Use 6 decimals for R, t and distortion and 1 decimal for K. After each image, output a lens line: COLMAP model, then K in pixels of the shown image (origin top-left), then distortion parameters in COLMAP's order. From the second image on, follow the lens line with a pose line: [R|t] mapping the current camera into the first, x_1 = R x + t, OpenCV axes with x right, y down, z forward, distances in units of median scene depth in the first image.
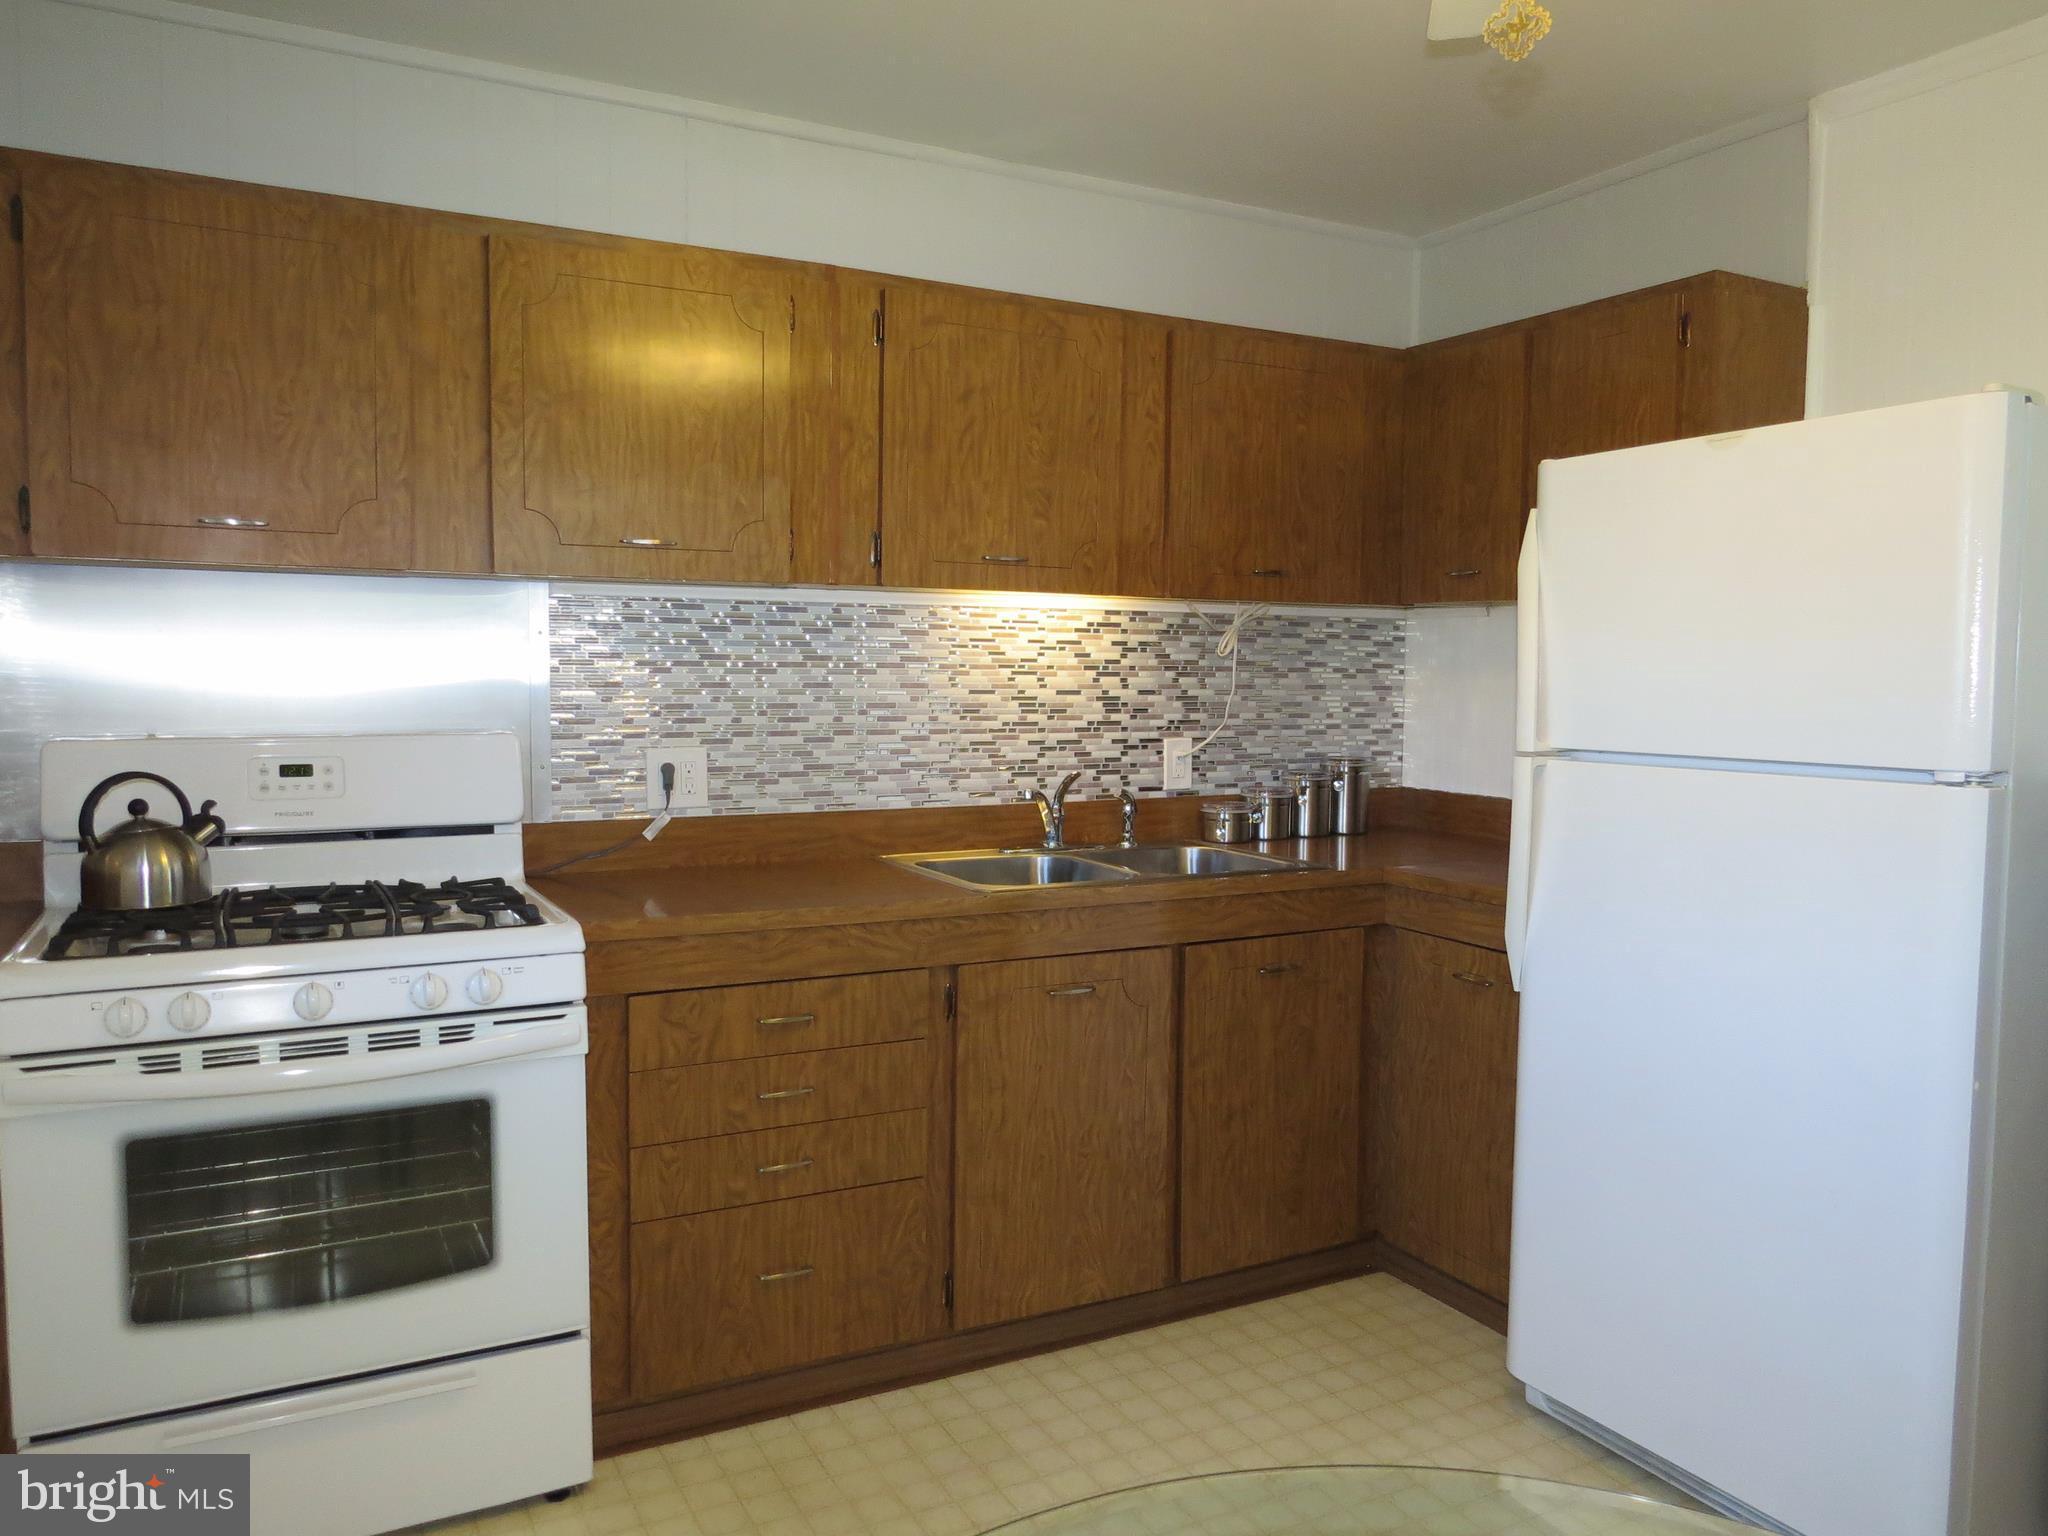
lens RADIAL K [[1445.8, 0, 1013.0], [0, 1445.8, 766.7], [0, 0, 1]] dist [-0.023715, 0.015459]
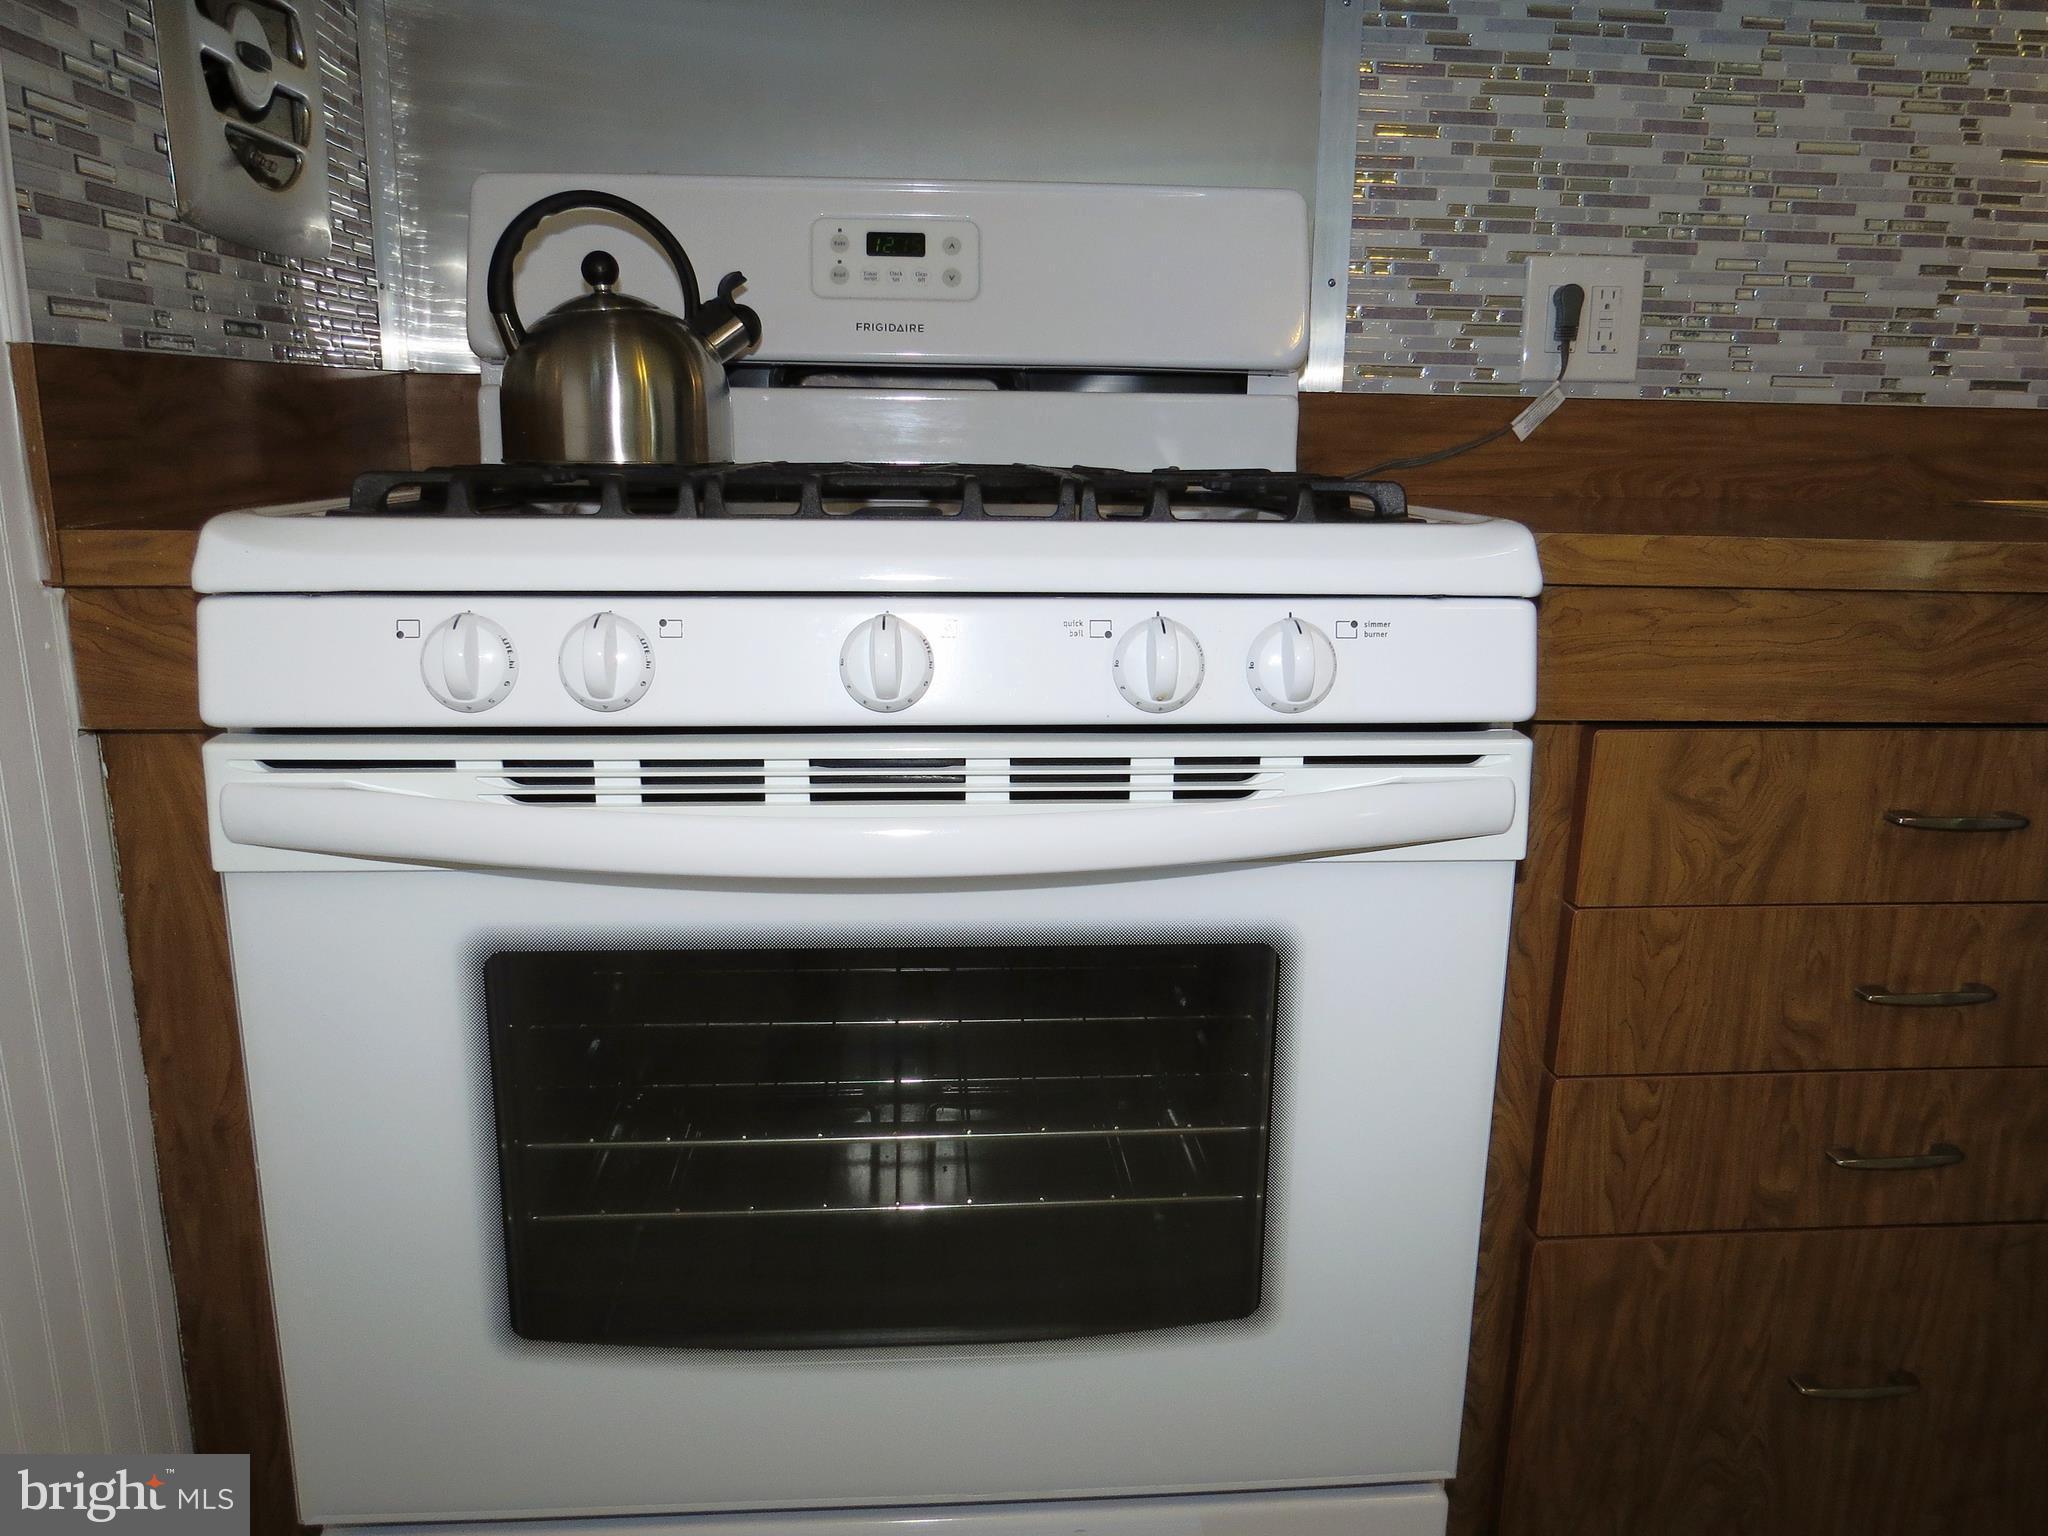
lens RADIAL K [[1445.8, 0, 1021.5], [0, 1445.8, 769.1], [0, 0, 1]] dist [-0.023715, 0.015459]
pose [[0.915468, 0.096328, -0.390690, -0.249214], [-0.031648, 0.985152, 0.168741, 0.104690], [0.401144, -0.142112, 0.904924, 0.550908]]
